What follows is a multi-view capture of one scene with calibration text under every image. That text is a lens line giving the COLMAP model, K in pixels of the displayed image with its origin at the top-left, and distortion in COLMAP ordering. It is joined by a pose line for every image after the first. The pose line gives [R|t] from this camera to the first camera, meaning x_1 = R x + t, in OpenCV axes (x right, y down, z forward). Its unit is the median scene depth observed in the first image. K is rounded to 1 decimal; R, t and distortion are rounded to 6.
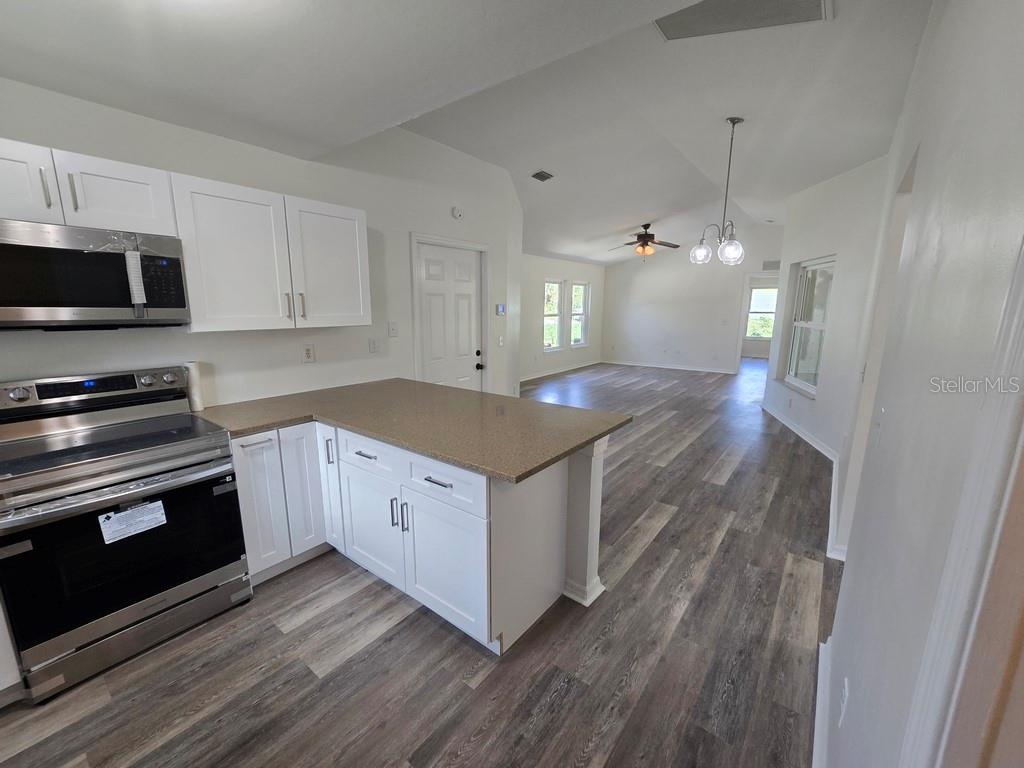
lens RADIAL K [[423.1, 0, 502.9], [0, 423.1, 386.1], [0, 0, 1]] dist [-0.005750, 0.000519]
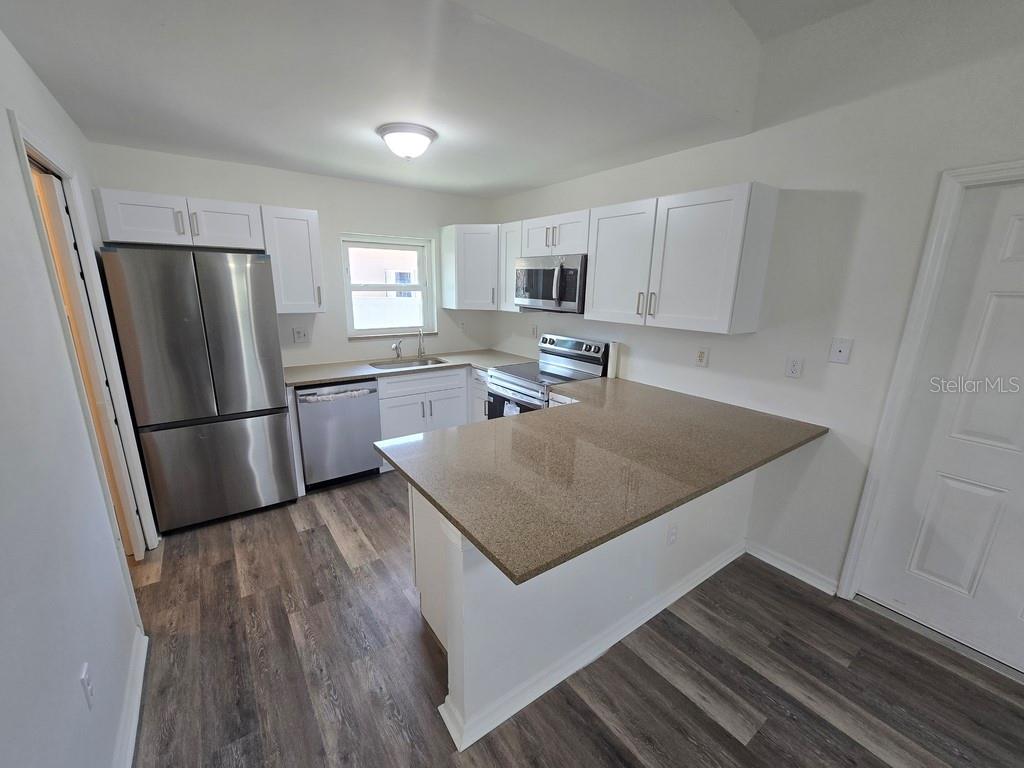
lens RADIAL K [[423.1, 0, 507.4], [0, 423.1, 391.7], [0, 0, 1]] dist [-0.005750, 0.000519]
pose [[-0.275240, 0.227872, -0.933979, 0.426033], [-0.201043, 0.936380, 0.287705, -0.147472], [0.940119, 0.266958, -0.211917, 0.641528]]
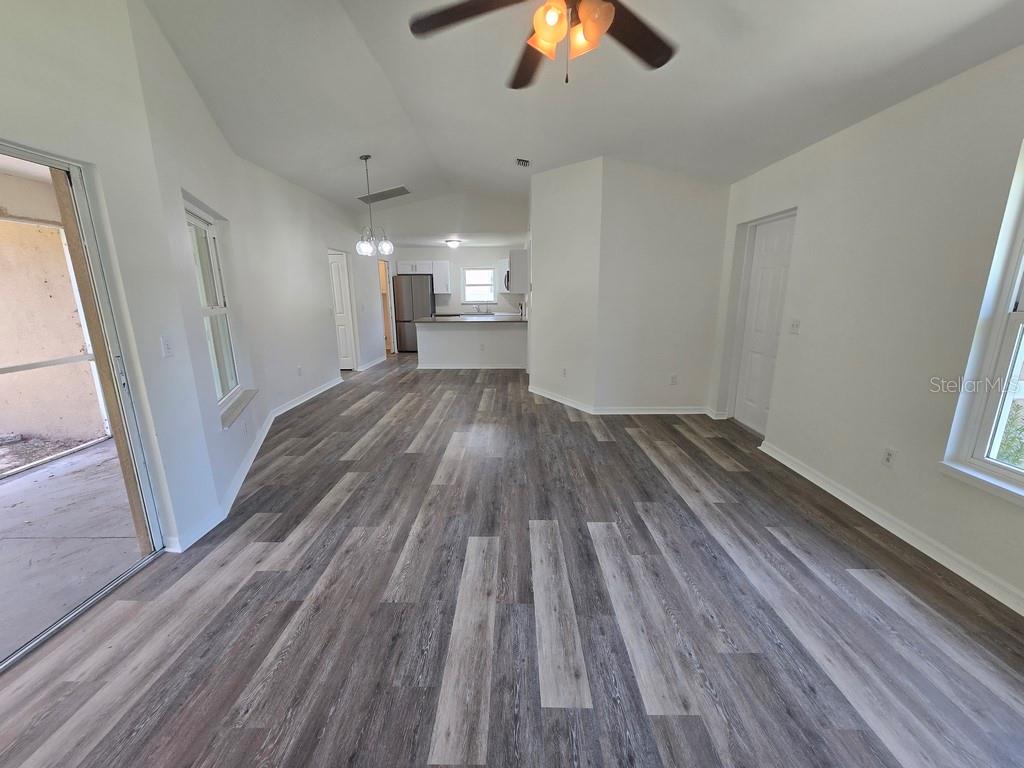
lens RADIAL K [[423.1, 0, 507.1], [0, 423.1, 392.9], [0, 0, 1]] dist [-0.005750, 0.000519]
pose [[-0.793900, 0.144718, -0.590576, 1.049492], [-0.112033, 0.919822, 0.376001, -0.440633], [0.597638, 0.364671, -0.714033, 2.422131]]
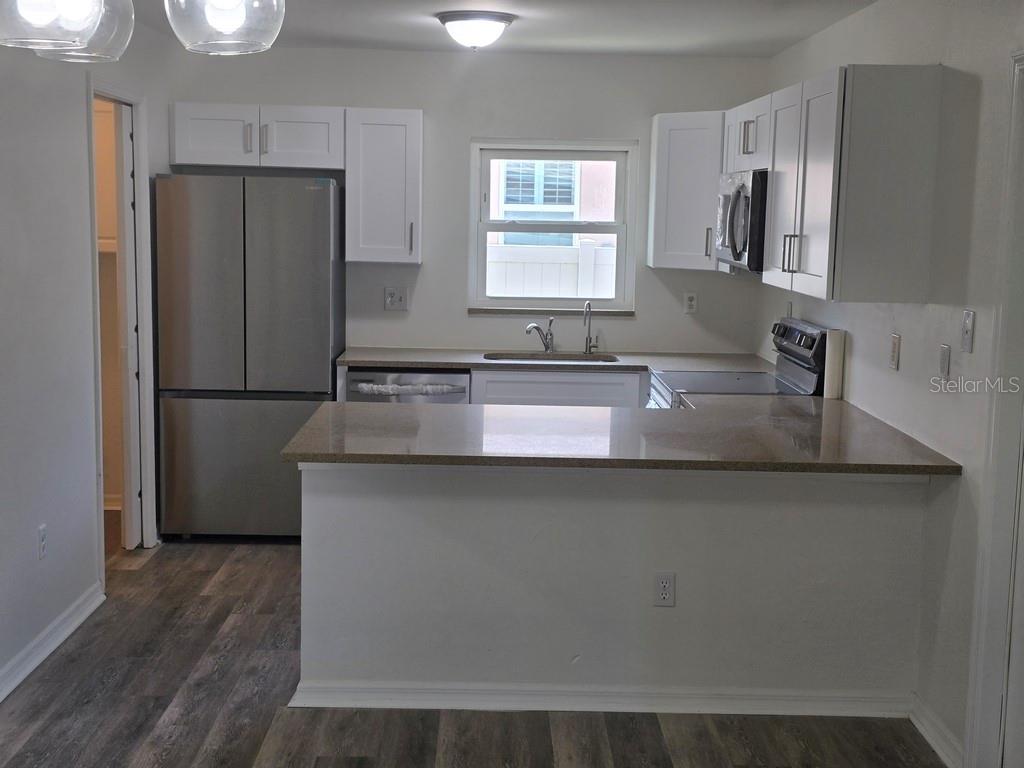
lens RADIAL K [[1369.3, 0, 518.3], [0, 1369.3, 386.7], [0, 0, 1]] dist [0.040434, 0.000000]
pose [[-0.769500, 0.060296, -0.635794, 0.735929], [-0.147699, 0.951742, 0.269020, -0.325957], [0.621333, 0.300917, -0.723460, 1.511072]]
